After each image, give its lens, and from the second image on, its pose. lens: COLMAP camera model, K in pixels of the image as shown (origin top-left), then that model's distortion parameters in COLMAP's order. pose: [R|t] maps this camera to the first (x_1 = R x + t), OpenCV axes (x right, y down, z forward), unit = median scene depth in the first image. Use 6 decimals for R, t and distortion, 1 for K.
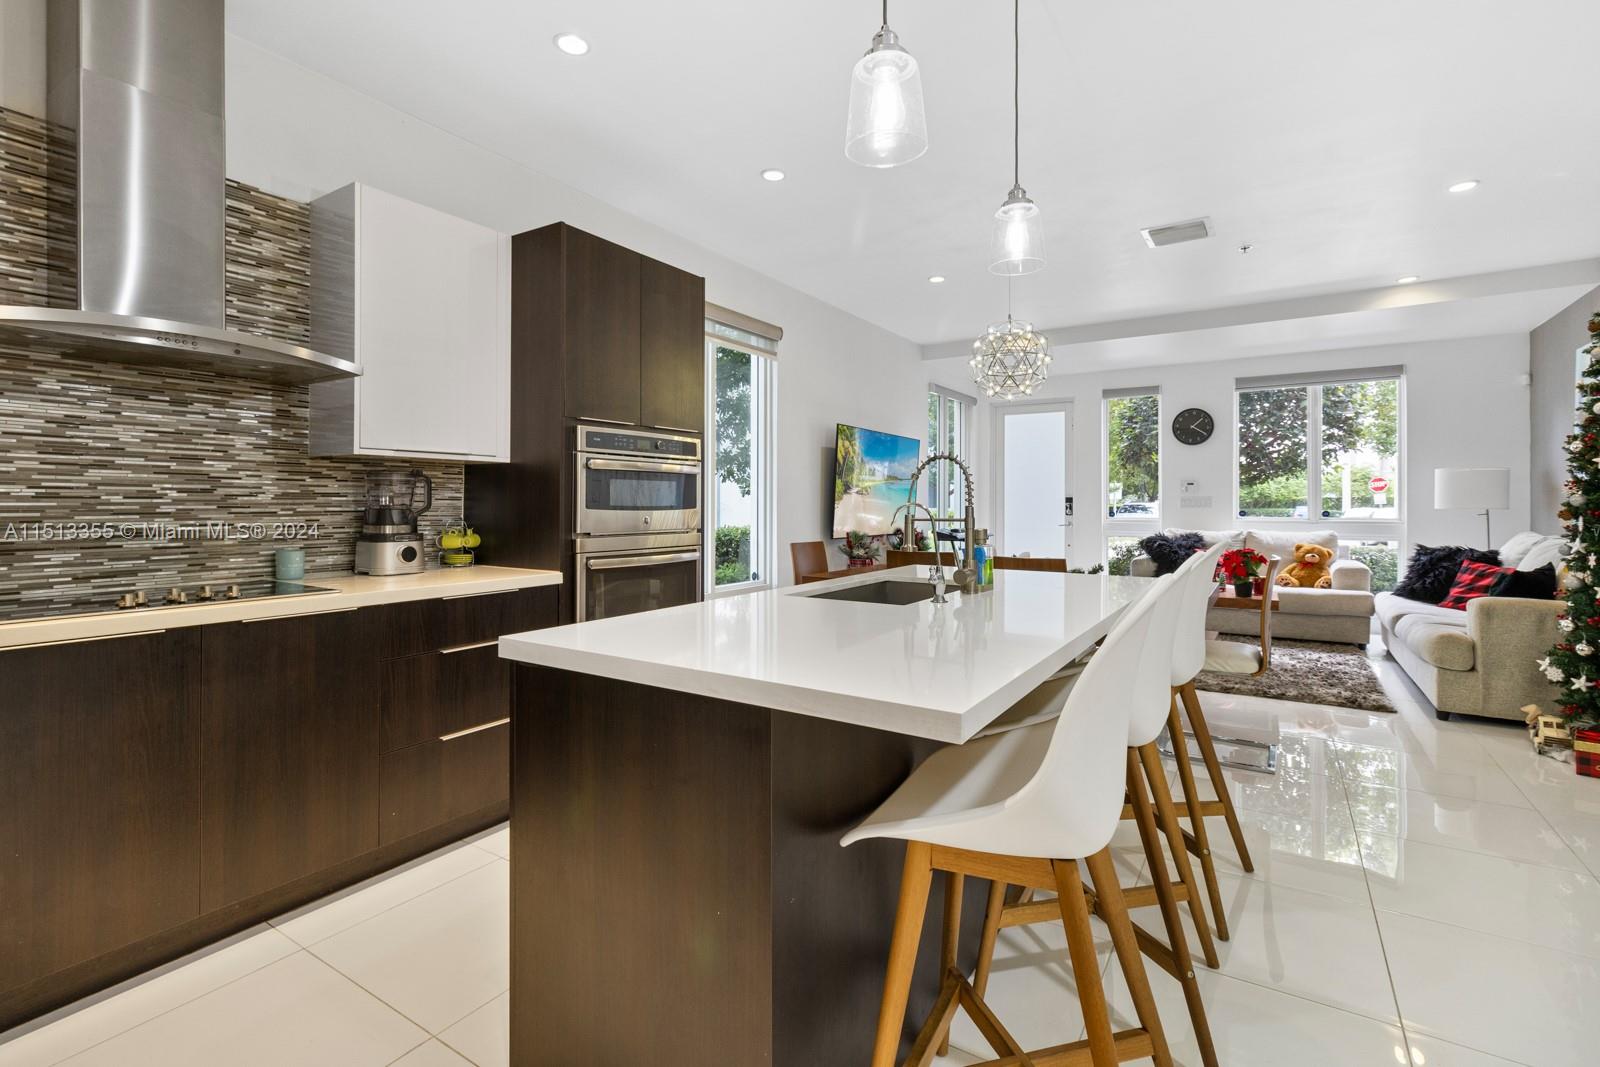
lens RADIAL K [[745.7, 0, 787.3], [0, 745.7, 498.2], [0, 0, 1]] dist [0.001242, 0.000137]
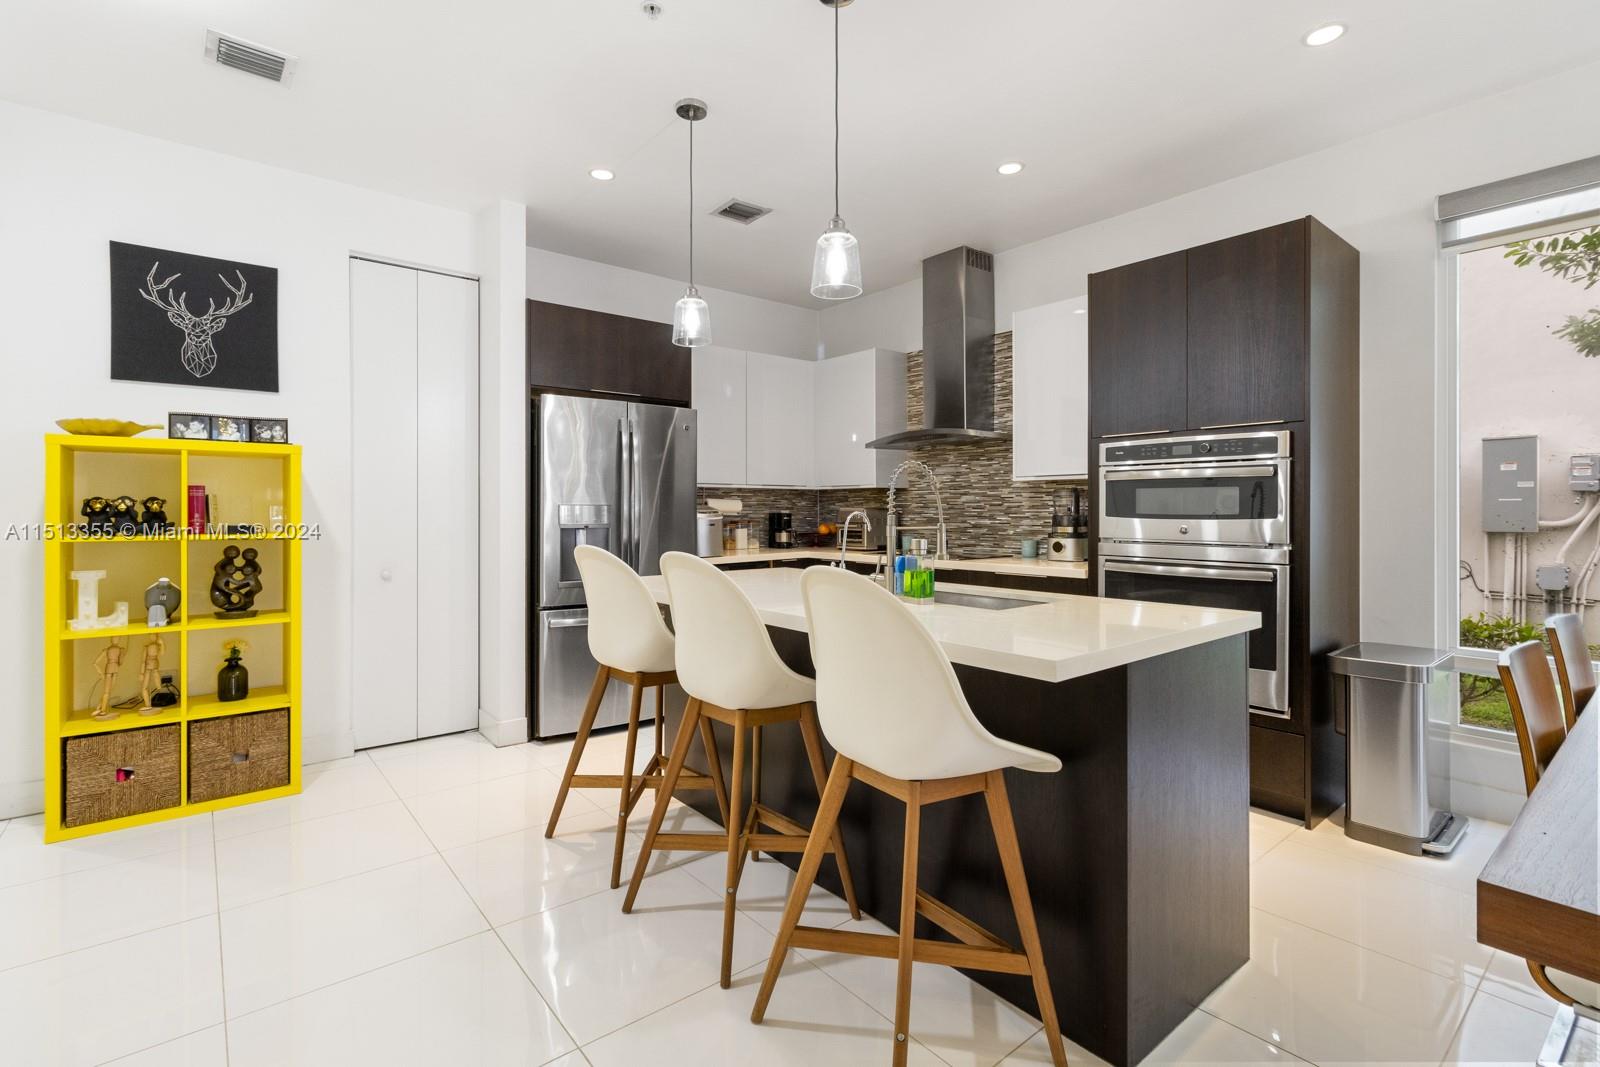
lens RADIAL K [[743.7, 0, 789.6], [0, 743.7, 502.8], [0, 0, 1]] dist [0.002739, 0.001418]
pose [[-0.306409, -0.011625, -0.951829, 0.911795], [0.003774, 0.999903, -0.013427, 0.006664], [0.951893, -0.007707, -0.306335, 0.847460]]
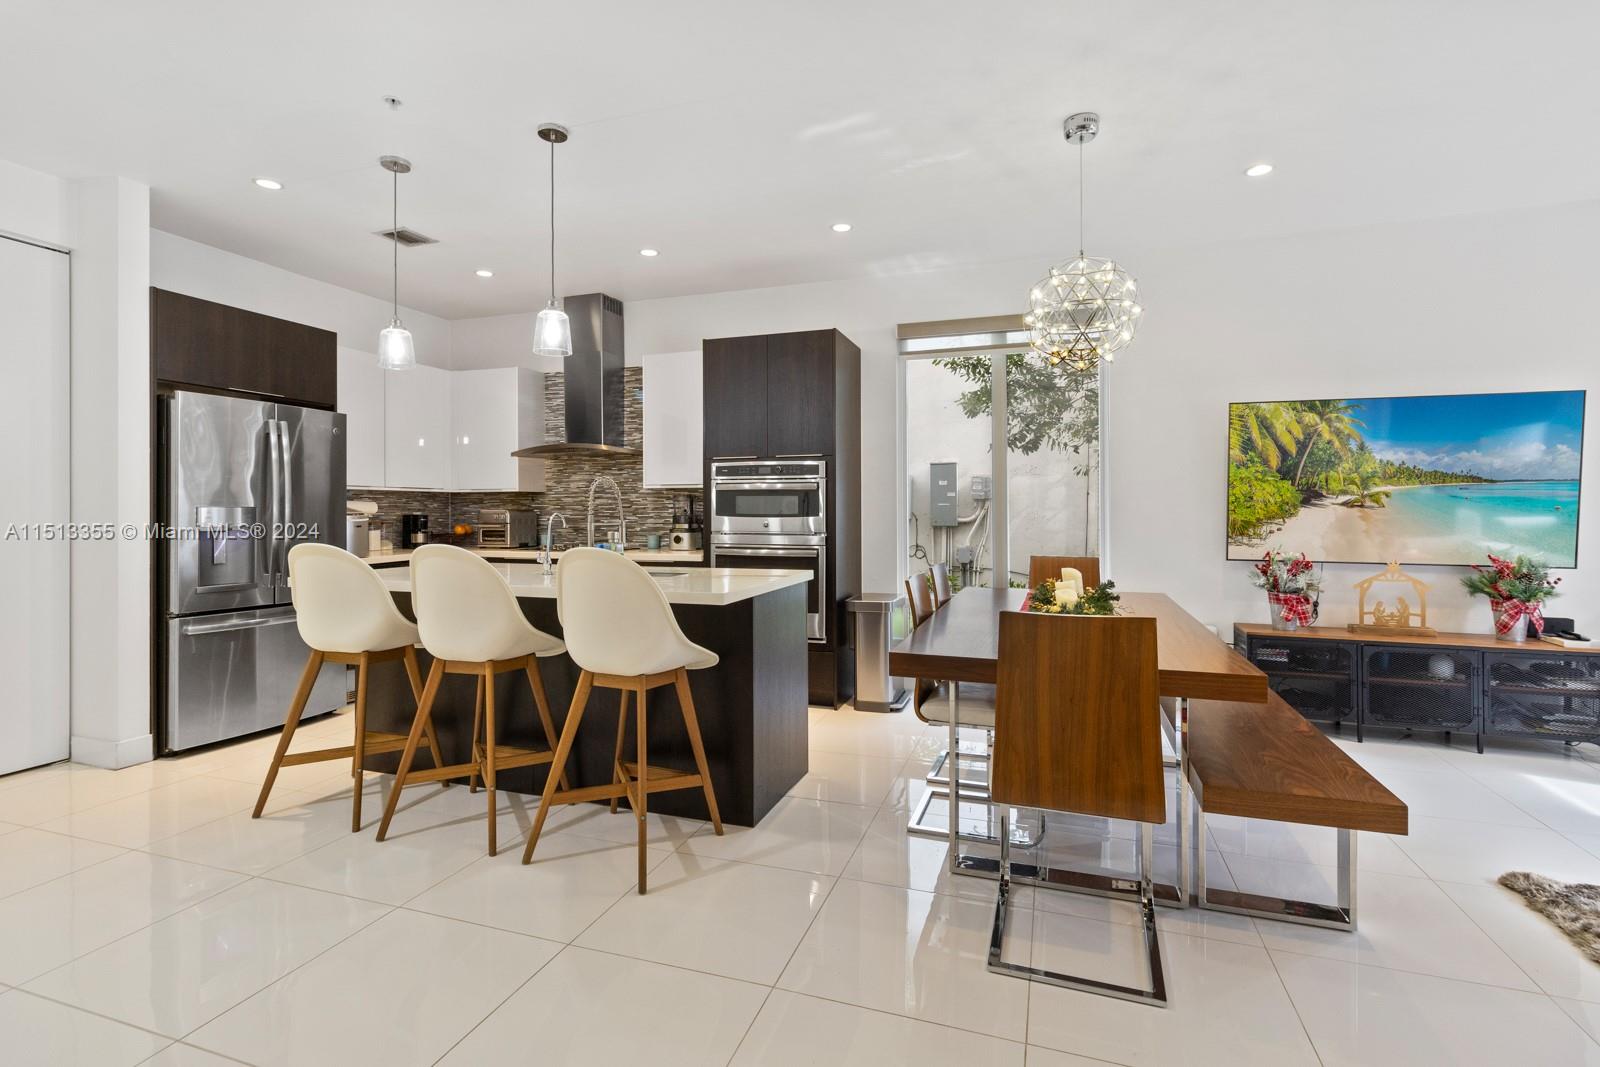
lens RADIAL K [[743.7, 0, 789.6], [0, 743.7, 502.8], [0, 0, 1]] dist [0.002739, 0.001418]
pose [[0.239150, -0.013373, -0.970891, 1.237607], [0.007731, 0.999900, -0.011868, 0.006599], [0.970952, -0.004668, 0.239230, 0.738519]]
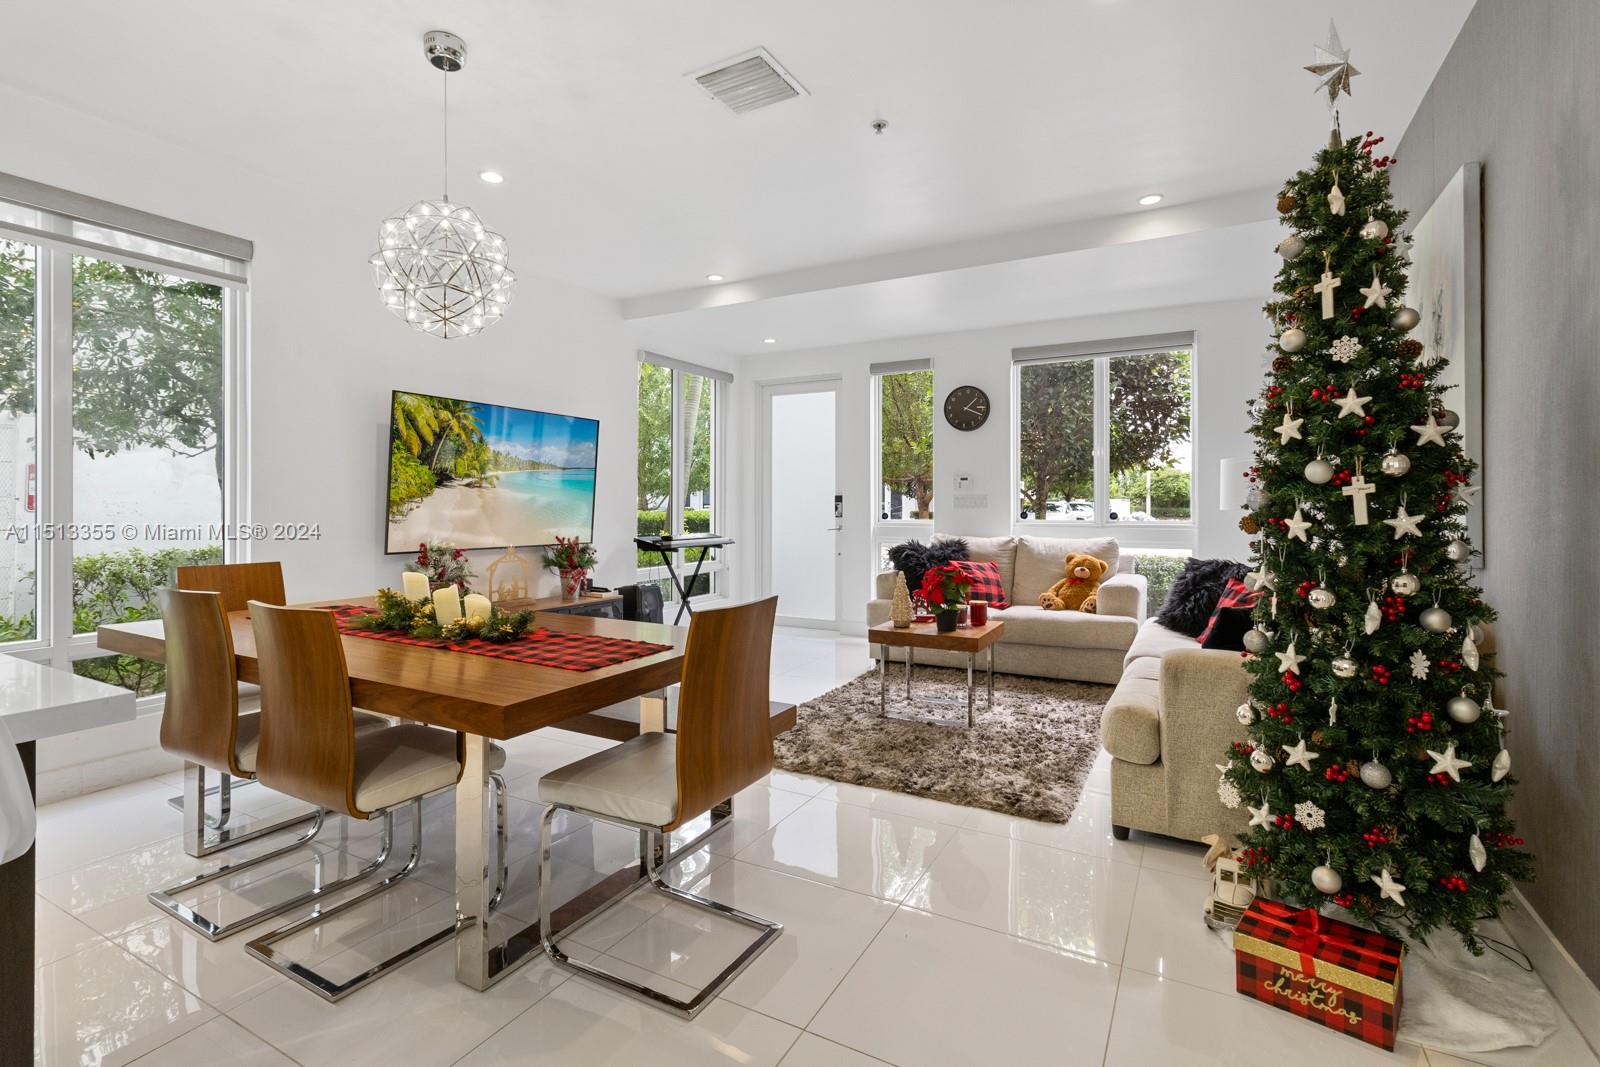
lens RADIAL K [[746.7, 0, 795.0], [0, 746.7, 498.0], [0, 0, 1]] dist [0.000927, 0.000502]
pose [[0.997178, 0.000465, 0.075075, 0.729161], [-0.000551, 0.999999, 0.001132, 0.001283], [-0.075074, -0.001170, 0.997177, 0.498972]]
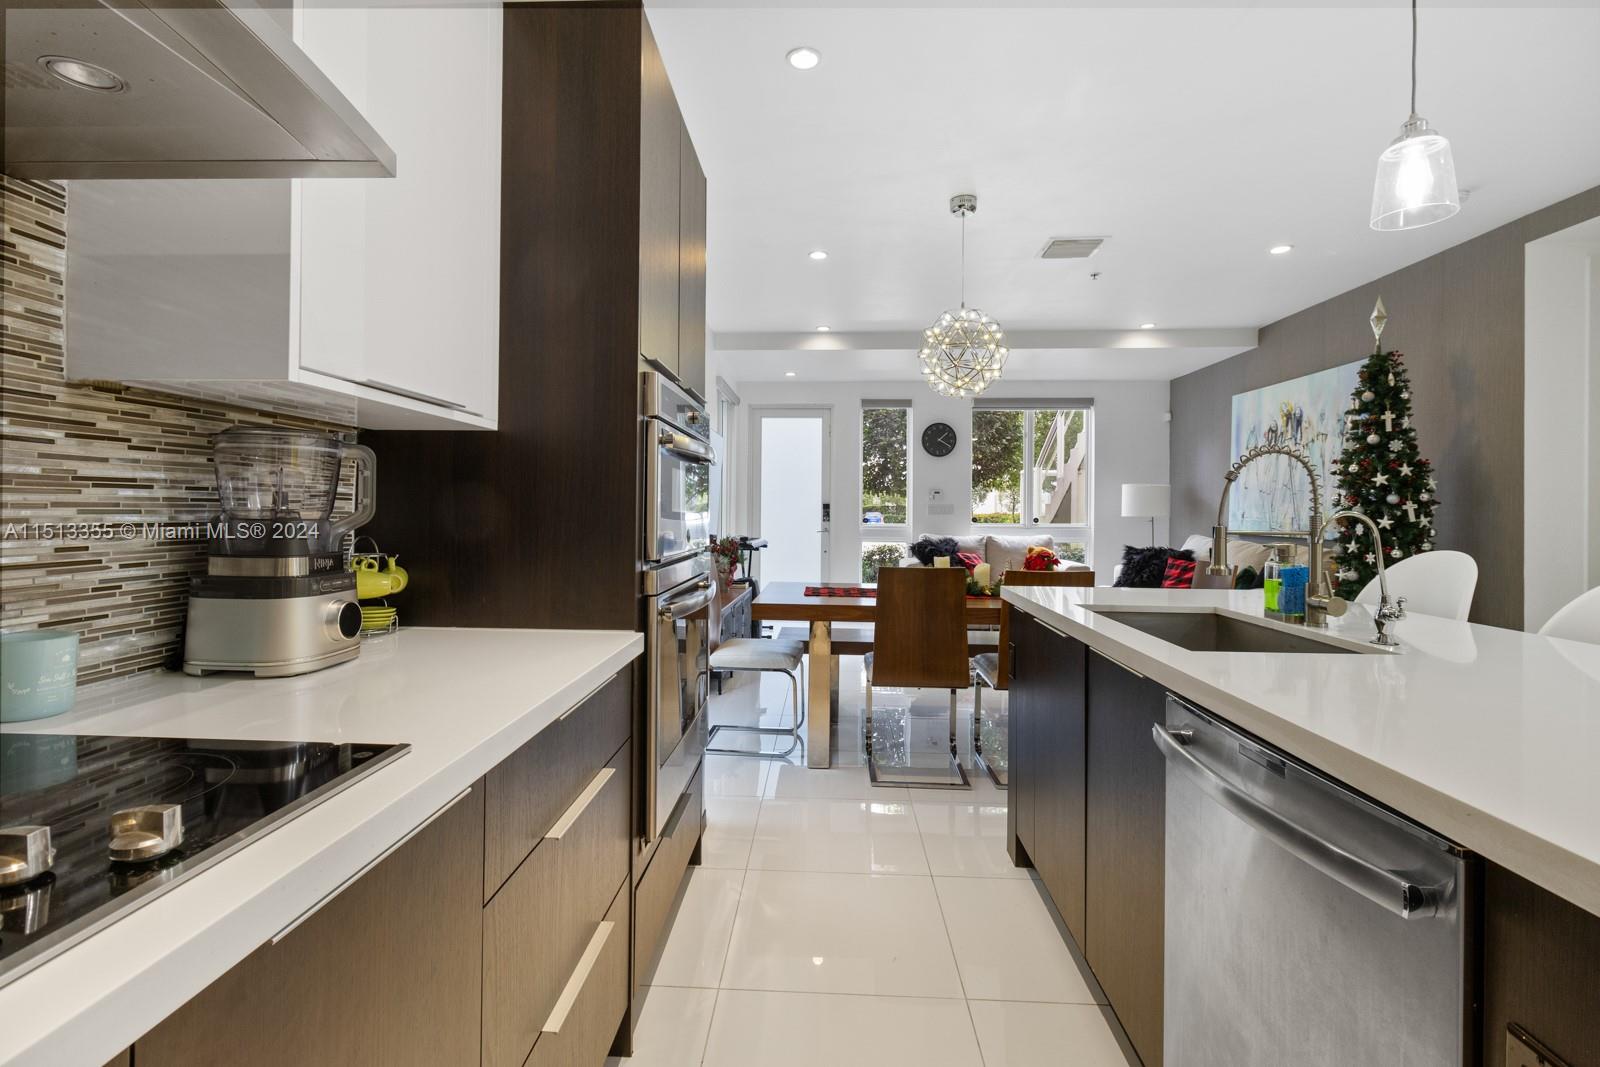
lens RADIAL K [[743.7, 0, 789.6], [0, 743.7, 502.8], [0, 0, 1]] dist [0.002739, 0.001418]
pose [[0.865570, 0.010185, 0.500685, -0.449833], [-0.009768, 0.999946, -0.003455, 0.003468], [-0.500693, -0.001900, 0.865623, 0.432885]]
